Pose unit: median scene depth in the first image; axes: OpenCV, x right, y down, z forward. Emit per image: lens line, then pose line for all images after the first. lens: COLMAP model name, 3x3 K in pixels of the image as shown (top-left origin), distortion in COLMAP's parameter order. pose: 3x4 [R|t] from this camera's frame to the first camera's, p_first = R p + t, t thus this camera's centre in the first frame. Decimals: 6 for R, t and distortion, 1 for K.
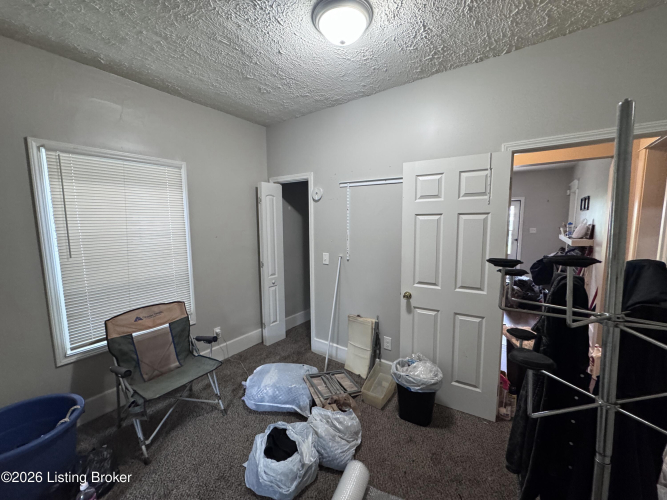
lens RADIAL K [[268.7, 0, 335.0], [0, 268.7, 249.4], [0, 0, 1]] dist [0.010876, -0.000010]
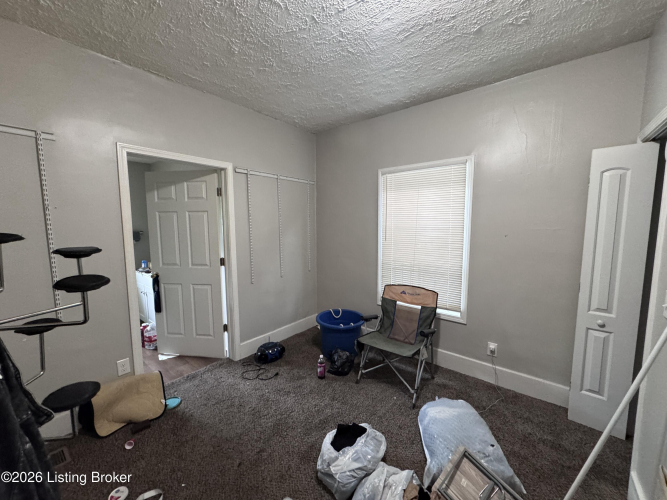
lens RADIAL K [[268.7, 0, 332.5], [0, 268.7, 249.5], [0, 0, 1]] dist [0.010876, -0.000010]
pose [[-0.057588, 0.106578, -0.992635, 0.522259], [-0.106297, 0.987979, 0.112245, -0.052765], [0.992665, 0.111978, -0.045567, 0.661065]]
